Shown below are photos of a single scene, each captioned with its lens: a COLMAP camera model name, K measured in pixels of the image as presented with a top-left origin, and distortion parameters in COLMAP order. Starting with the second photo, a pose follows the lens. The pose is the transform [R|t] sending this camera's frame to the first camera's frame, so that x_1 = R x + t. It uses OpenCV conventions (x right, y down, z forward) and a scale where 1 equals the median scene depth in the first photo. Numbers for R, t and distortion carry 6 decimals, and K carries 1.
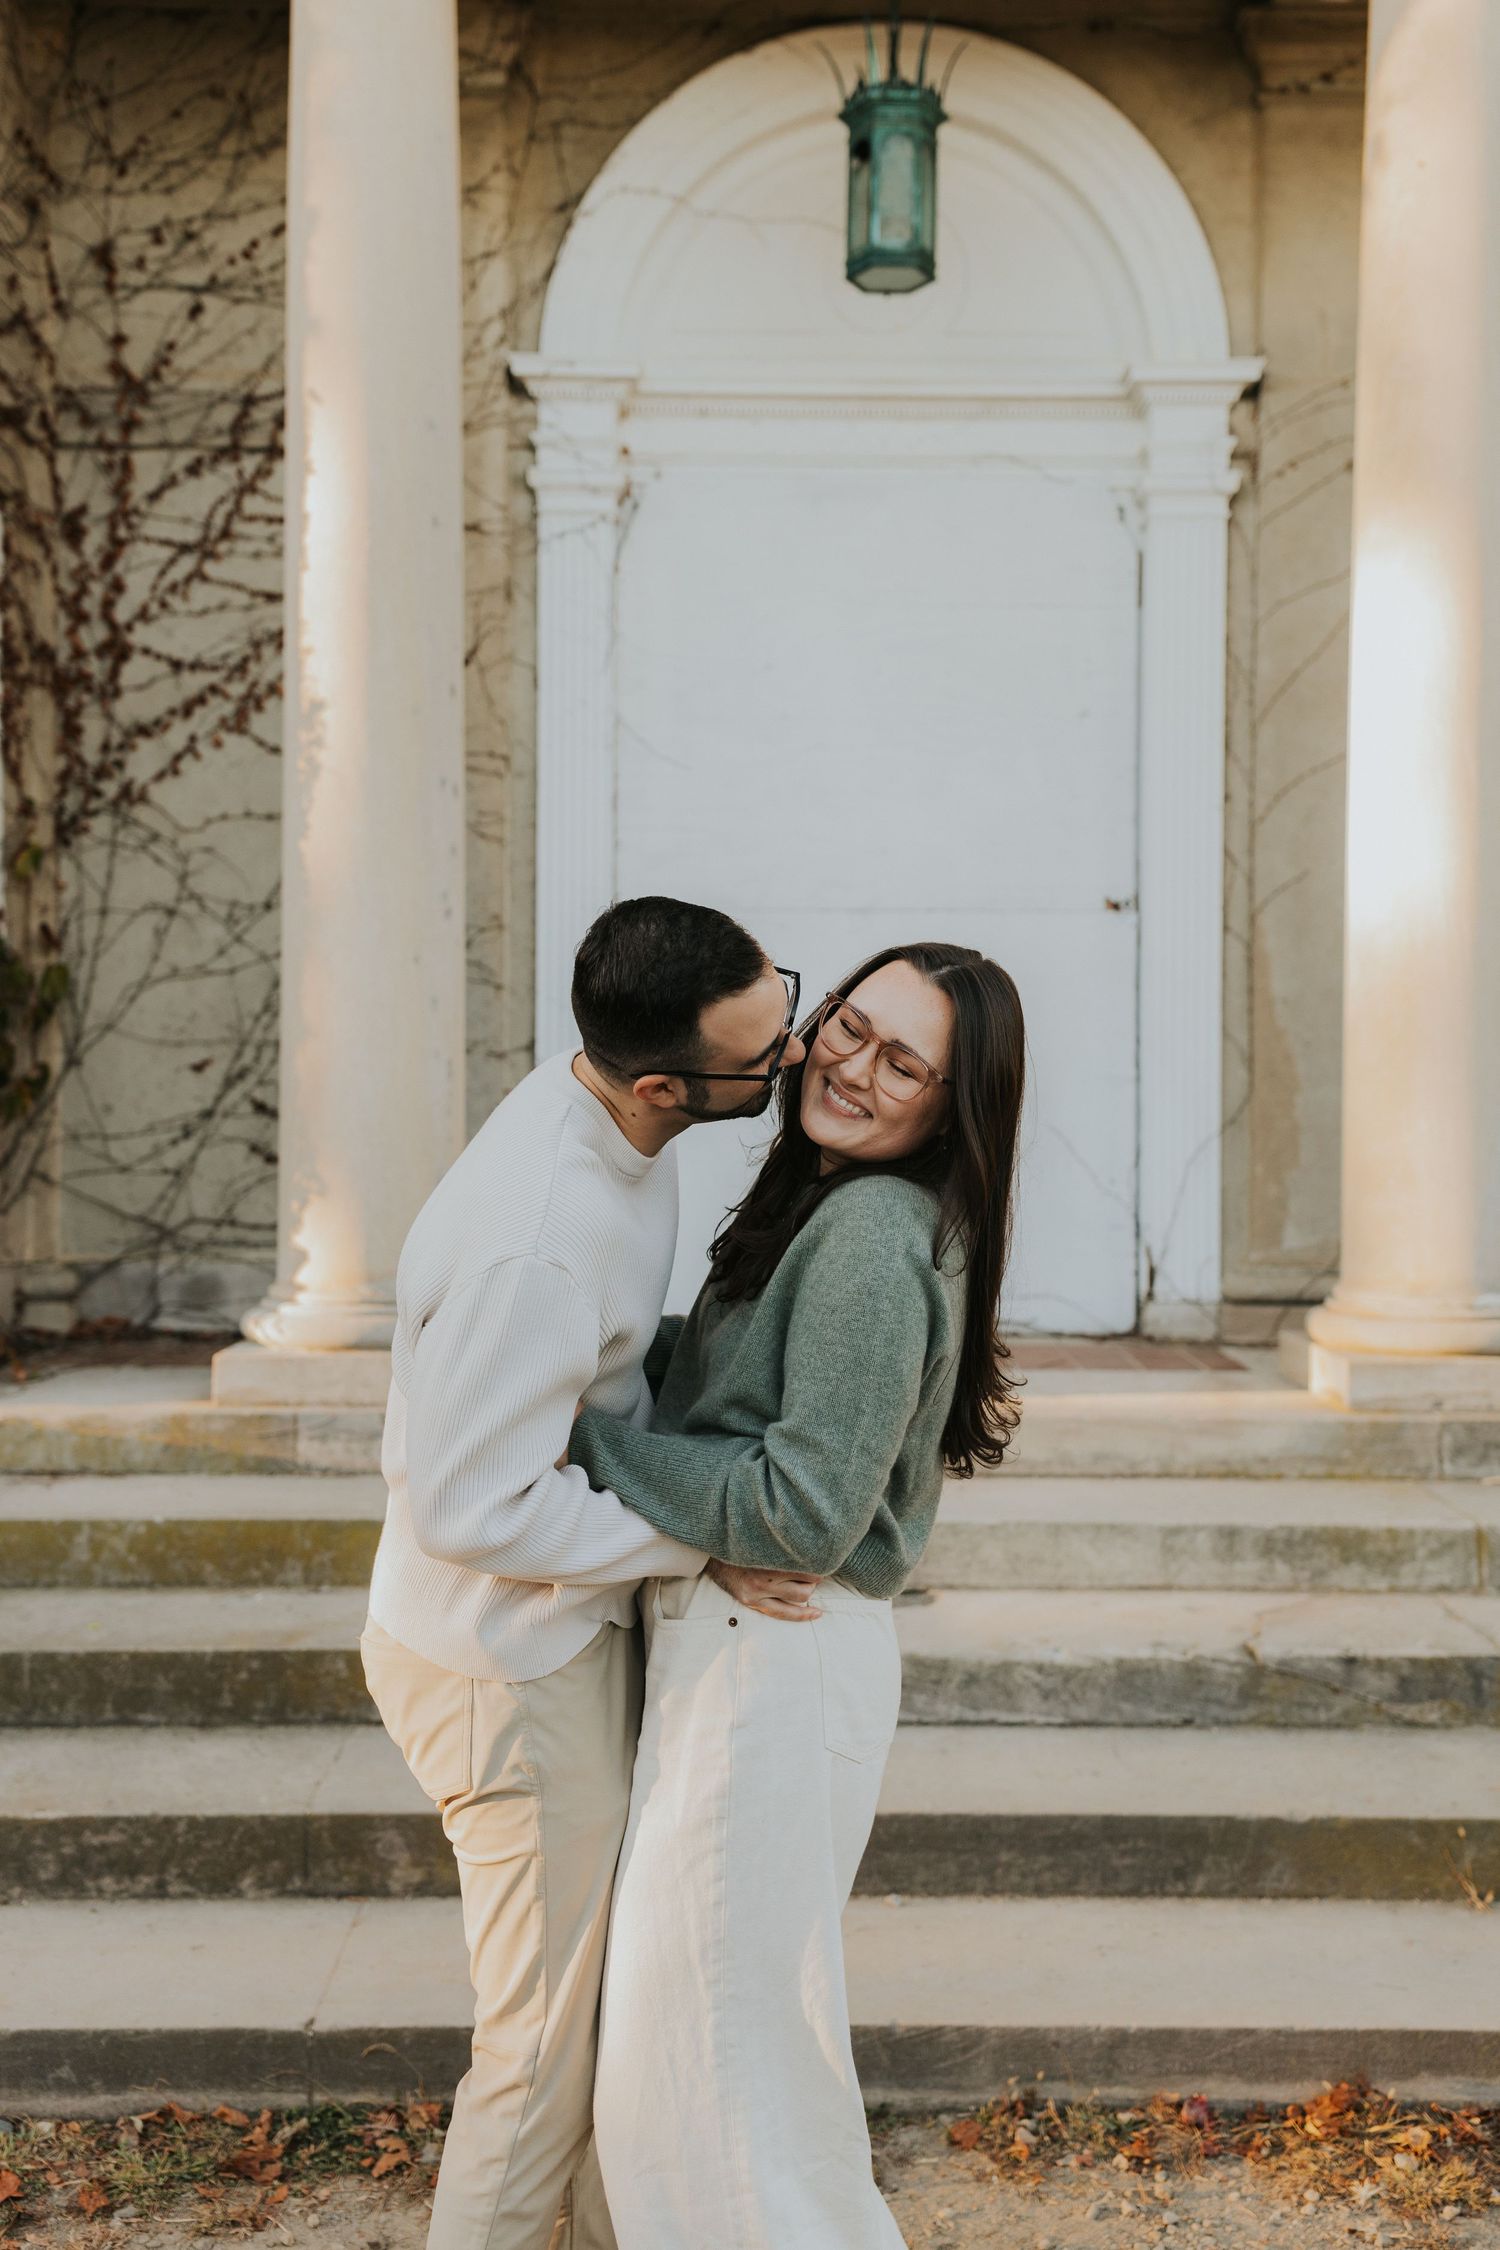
lens RADIAL K [[2296.0, 0, 761.2], [0, 2296.0, 1114.8], [0, 0, 1]] dist [0.077178, 0.000000]
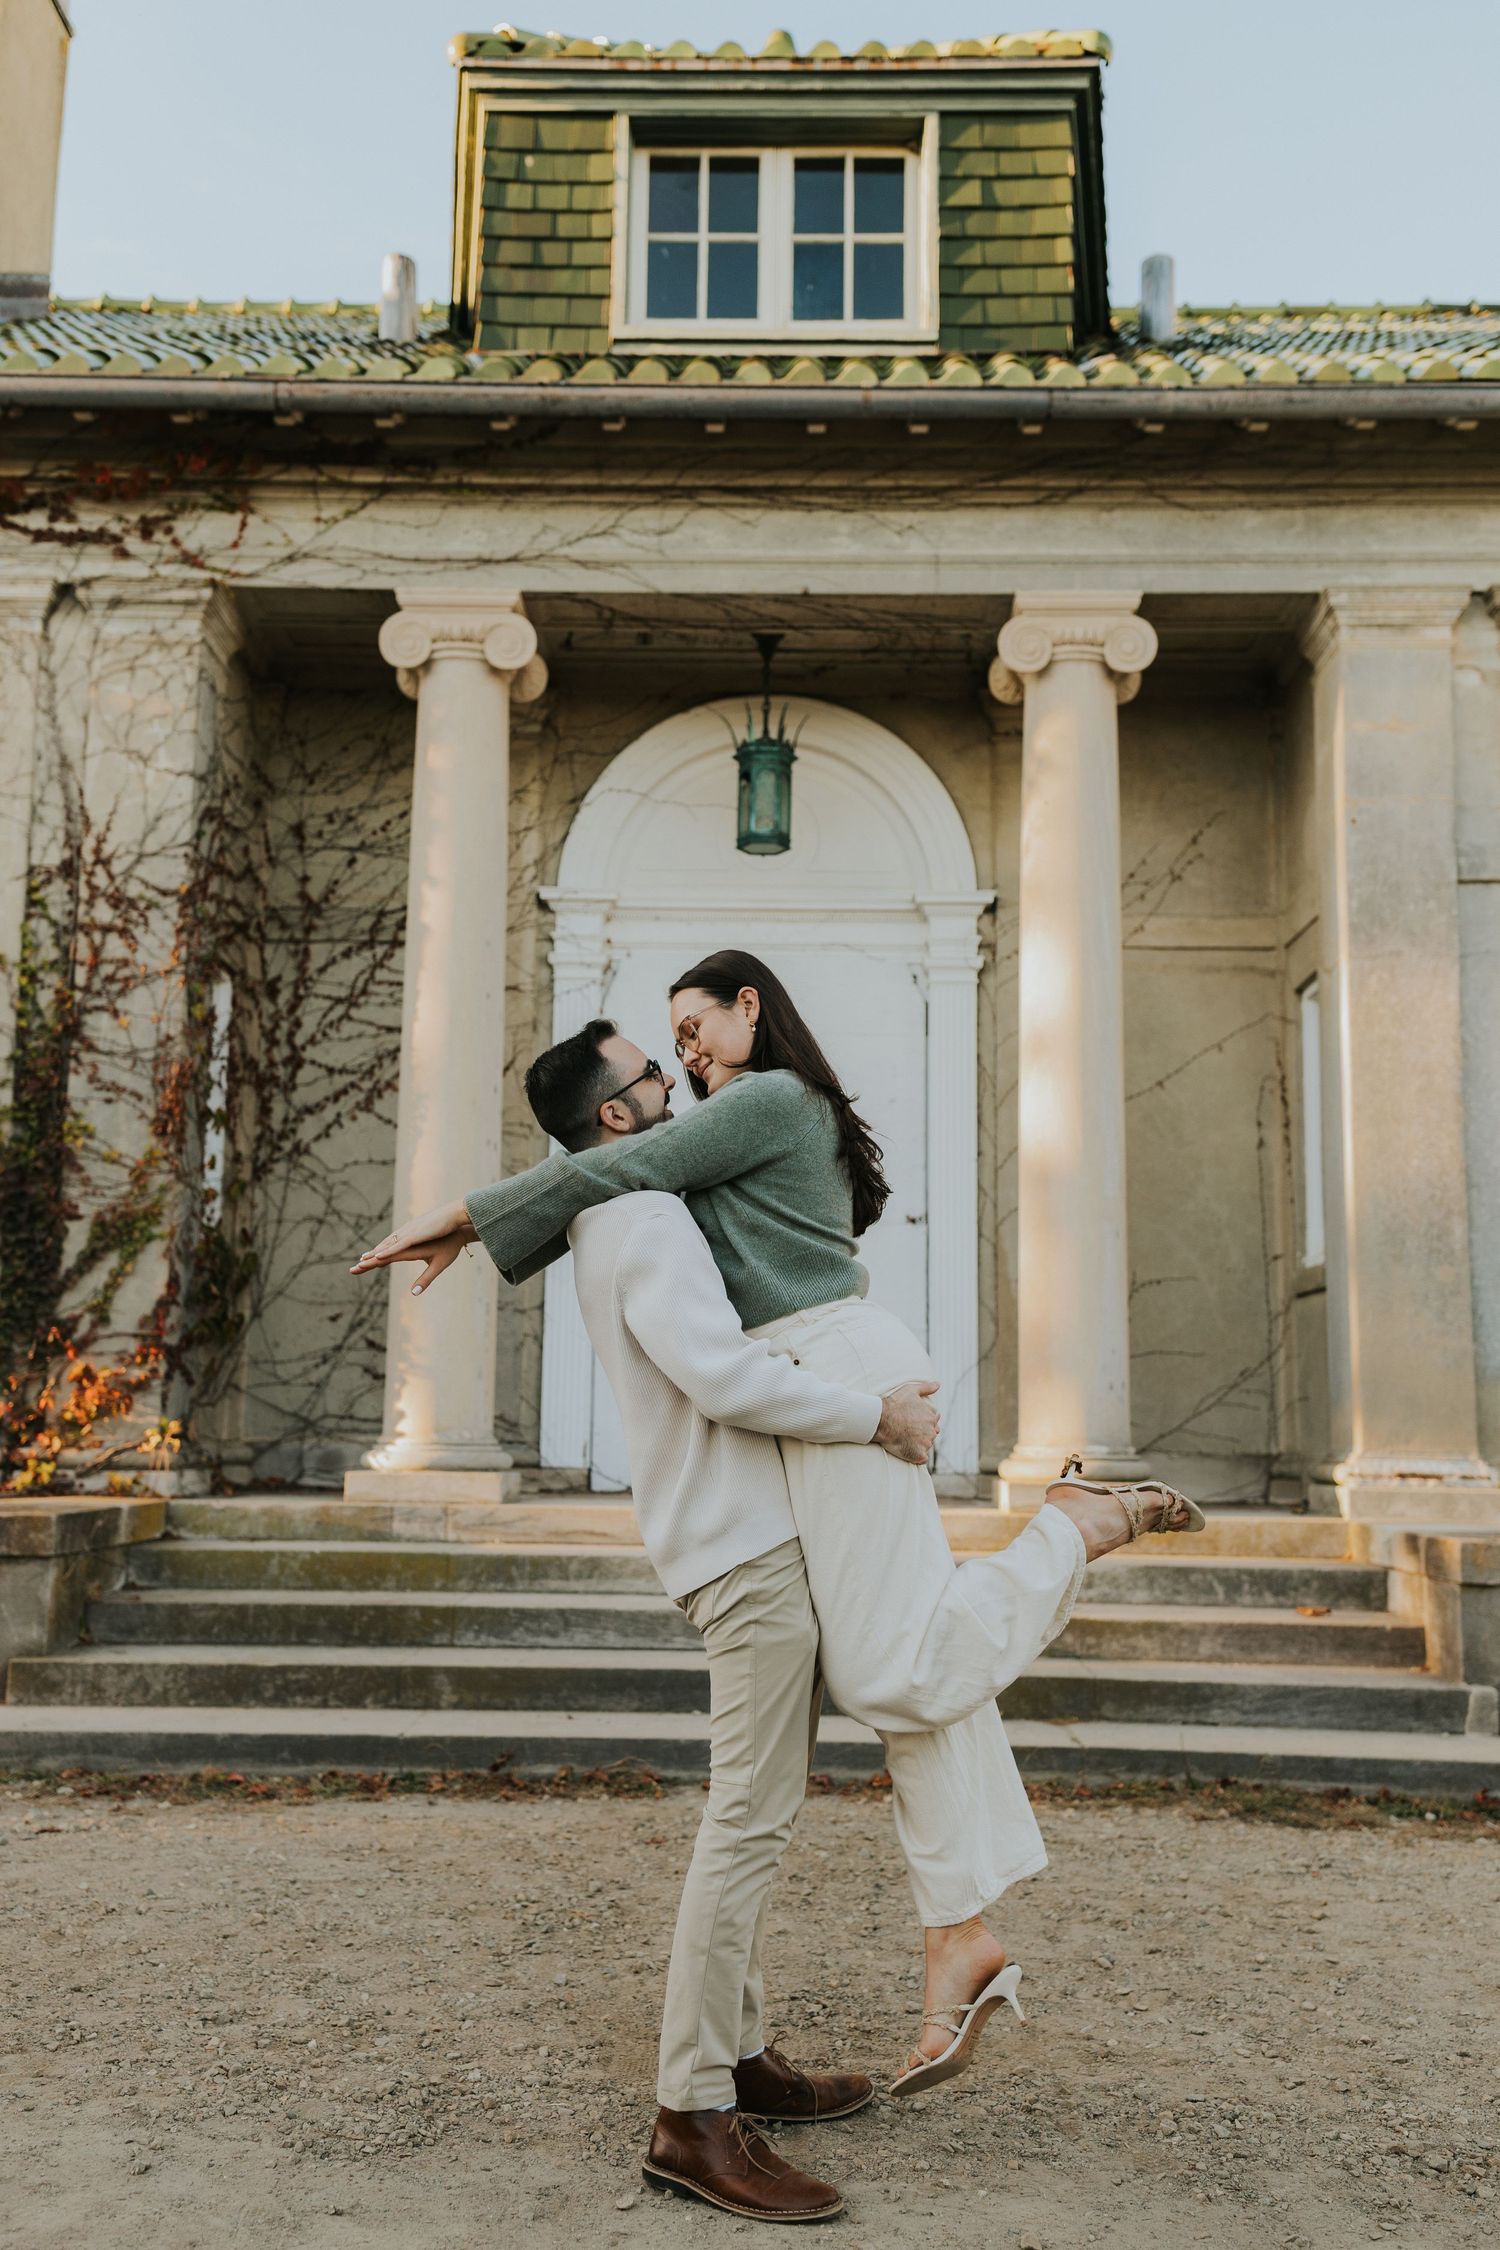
lens RADIAL K [[2296.0, 0, 739.5], [0, 2296.0, 1119.7], [0, 0, 1]] dist [0.077178, 0.000000]
pose [[0.999224, 0.003625, -0.039229, 0.098488], [-0.009432, 0.988811, -0.148876, 0.078293], [0.038250, 0.149130, 0.988077, -0.584747]]
